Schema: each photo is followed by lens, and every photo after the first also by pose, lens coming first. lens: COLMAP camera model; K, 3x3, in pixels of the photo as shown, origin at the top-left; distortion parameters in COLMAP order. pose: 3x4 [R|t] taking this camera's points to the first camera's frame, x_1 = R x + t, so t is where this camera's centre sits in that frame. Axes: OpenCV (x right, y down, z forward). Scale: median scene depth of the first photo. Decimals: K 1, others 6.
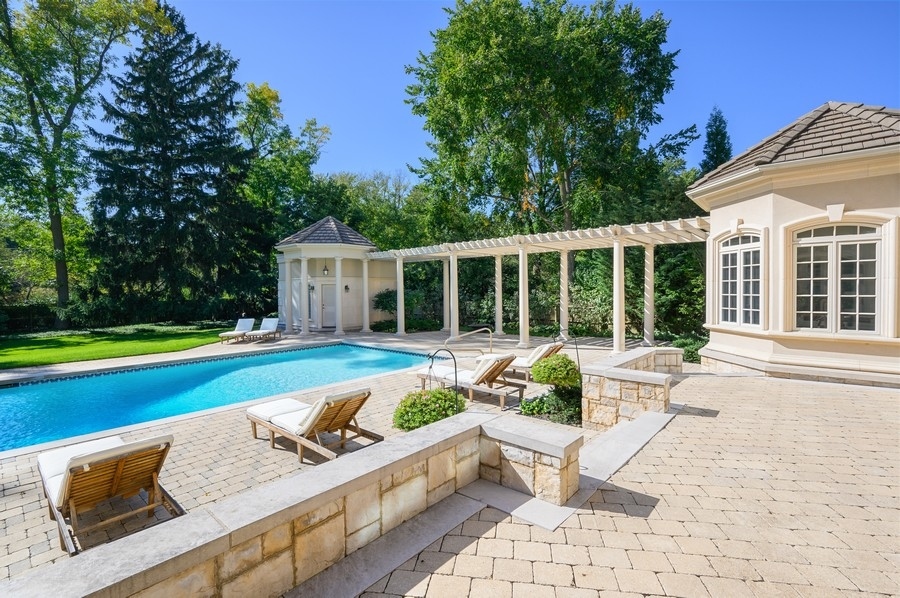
lens RADIAL K [[405.5, 0, 450.0], [0, 405.5, 297.5], [0, 0, 1]] dist [0.019610, 0.001380]
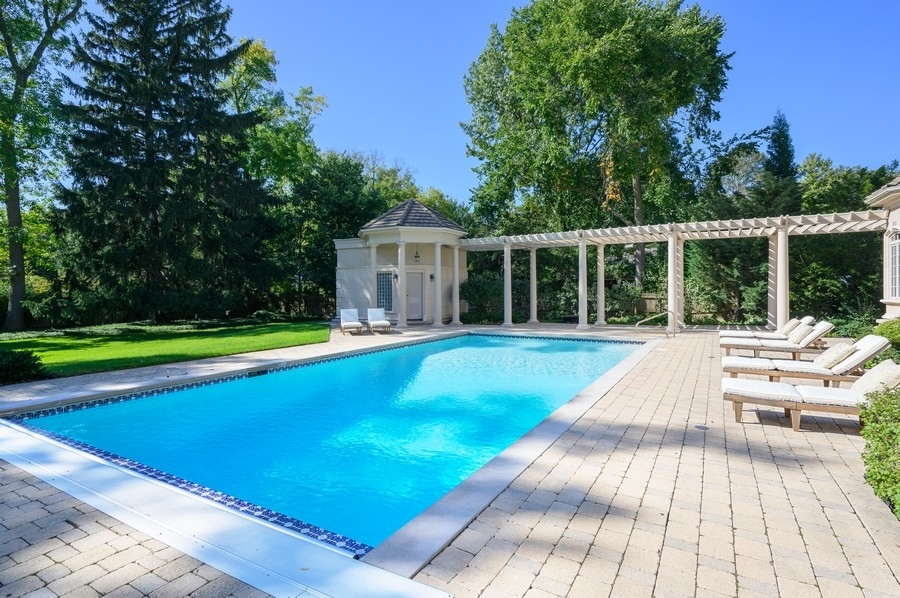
lens RADIAL K [[471.8, 0, 452.1], [0, 471.8, 302.4], [0, 0, 1]] dist [0.025610, 0.000009]
pose [[0.983146, 0.000314, 0.182821, -0.301706], [0.000000, 0.999999, -0.001721, 0.026933], [-0.182821, 0.001692, 0.983145, -0.050484]]
